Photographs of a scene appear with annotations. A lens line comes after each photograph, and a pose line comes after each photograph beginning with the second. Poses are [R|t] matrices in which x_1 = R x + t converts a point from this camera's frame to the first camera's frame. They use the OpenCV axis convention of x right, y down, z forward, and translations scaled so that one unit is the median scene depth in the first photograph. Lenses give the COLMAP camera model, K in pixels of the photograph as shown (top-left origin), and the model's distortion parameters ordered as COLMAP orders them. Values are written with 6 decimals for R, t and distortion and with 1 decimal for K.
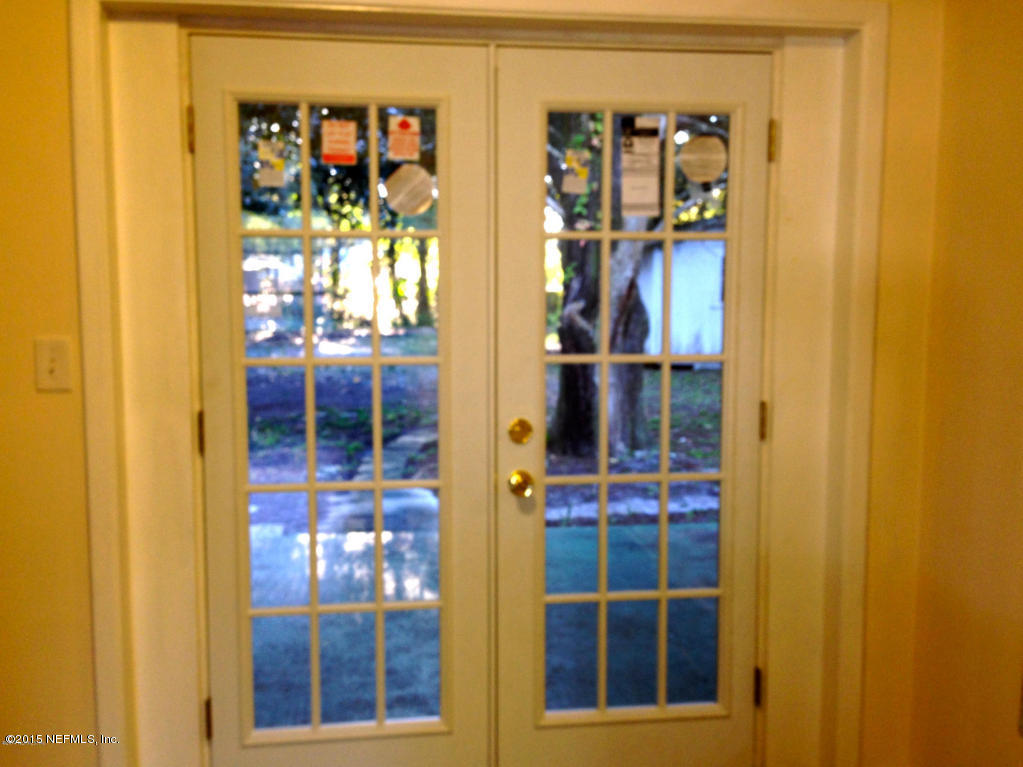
lens RADIAL K [[975.1, 0, 511.5], [0, 975.1, 383.5], [0, 0, 1]] dist [0.022417, -0.006601]
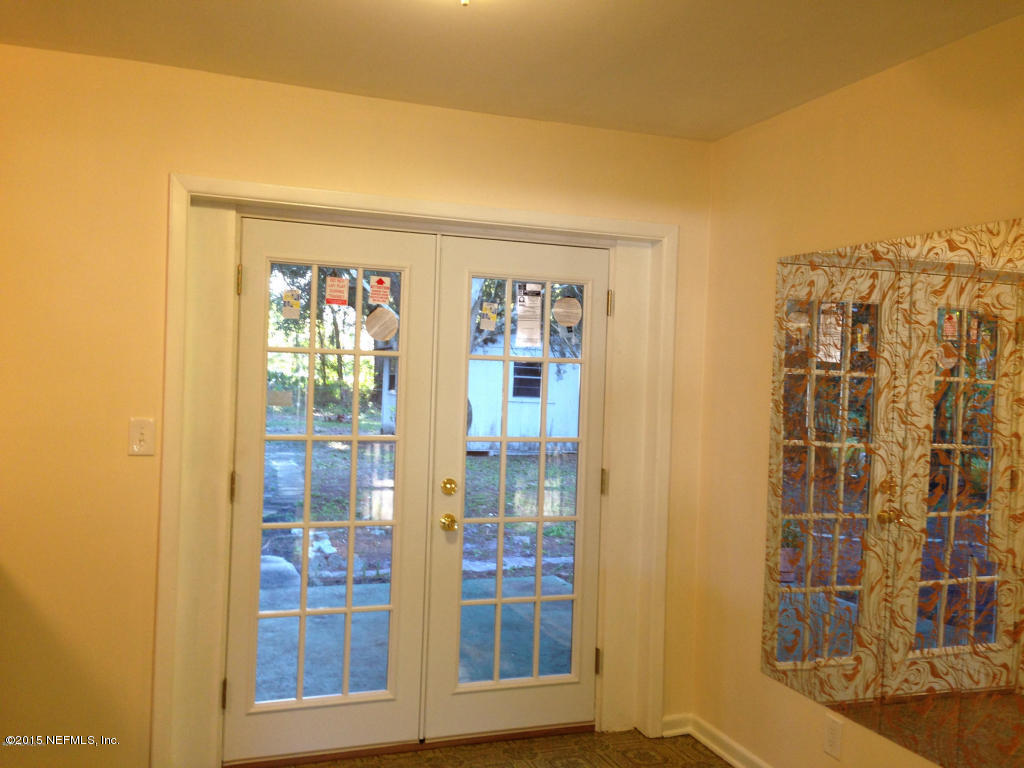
lens RADIAL K [[976.1, 0, 512.0], [0, 976.1, 384.0], [0, 0, 1]] dist [0.022417, -0.006601]
pose [[0.971343, 0.027302, 0.236111, -0.257804], [-0.005733, 0.995783, -0.091560, 0.028990], [-0.237615, 0.087582, 0.967403, -0.484333]]
